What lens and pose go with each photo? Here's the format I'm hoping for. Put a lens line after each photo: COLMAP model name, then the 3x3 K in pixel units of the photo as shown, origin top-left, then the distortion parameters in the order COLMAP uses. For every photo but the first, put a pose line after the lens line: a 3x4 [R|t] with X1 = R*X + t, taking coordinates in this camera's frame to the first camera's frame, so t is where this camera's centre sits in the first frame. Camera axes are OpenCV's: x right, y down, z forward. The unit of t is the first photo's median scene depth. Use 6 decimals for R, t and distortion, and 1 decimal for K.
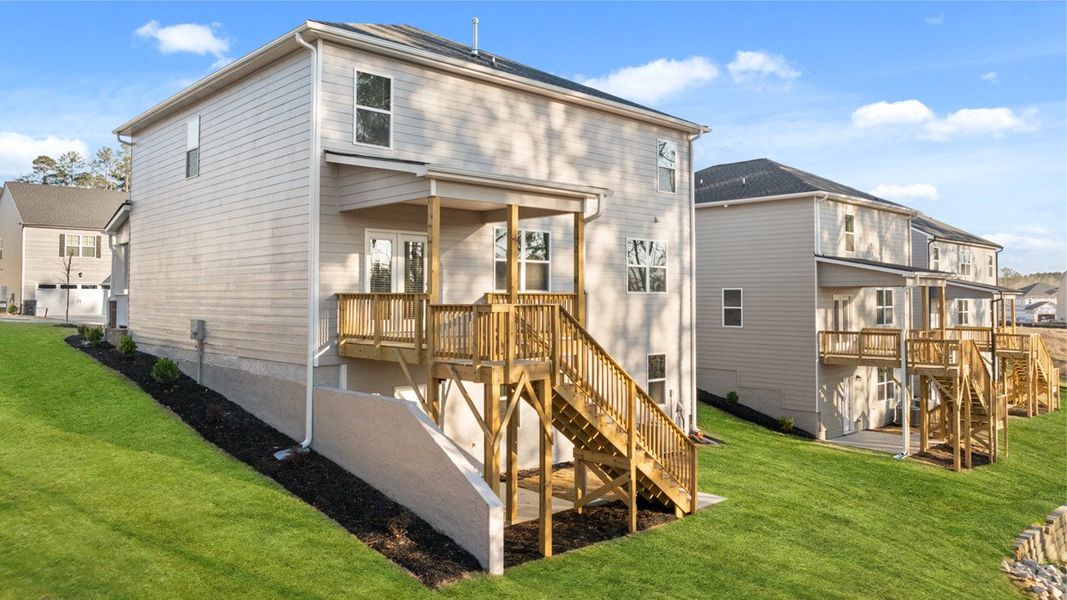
lens RADIAL K [[761.4, 0, 540.9], [0, 761.4, 286.2], [0, 0, 1]] dist [-0.015437, -0.001657]
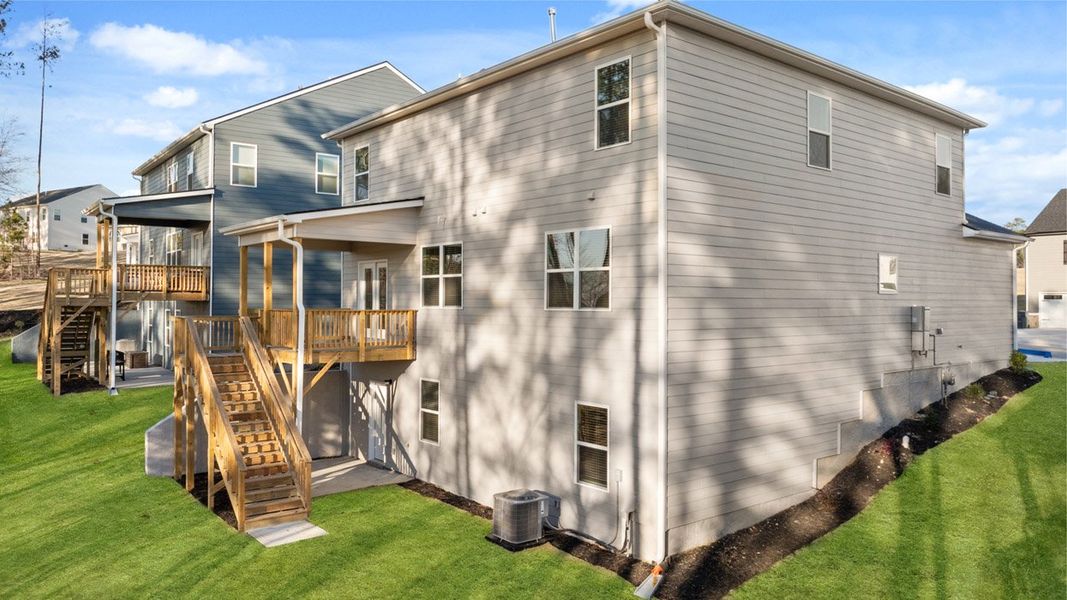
lens RADIAL K [[761.4, 0, 540.9], [0, 761.4, 286.2], [0, 0, 1]] dist [-0.015437, -0.001657]
pose [[-0.066129, -0.023433, -0.997536, 0.812437], [0.012357, 0.999628, -0.024301, 0.003773], [0.997735, -0.013933, -0.065815, 1.025405]]
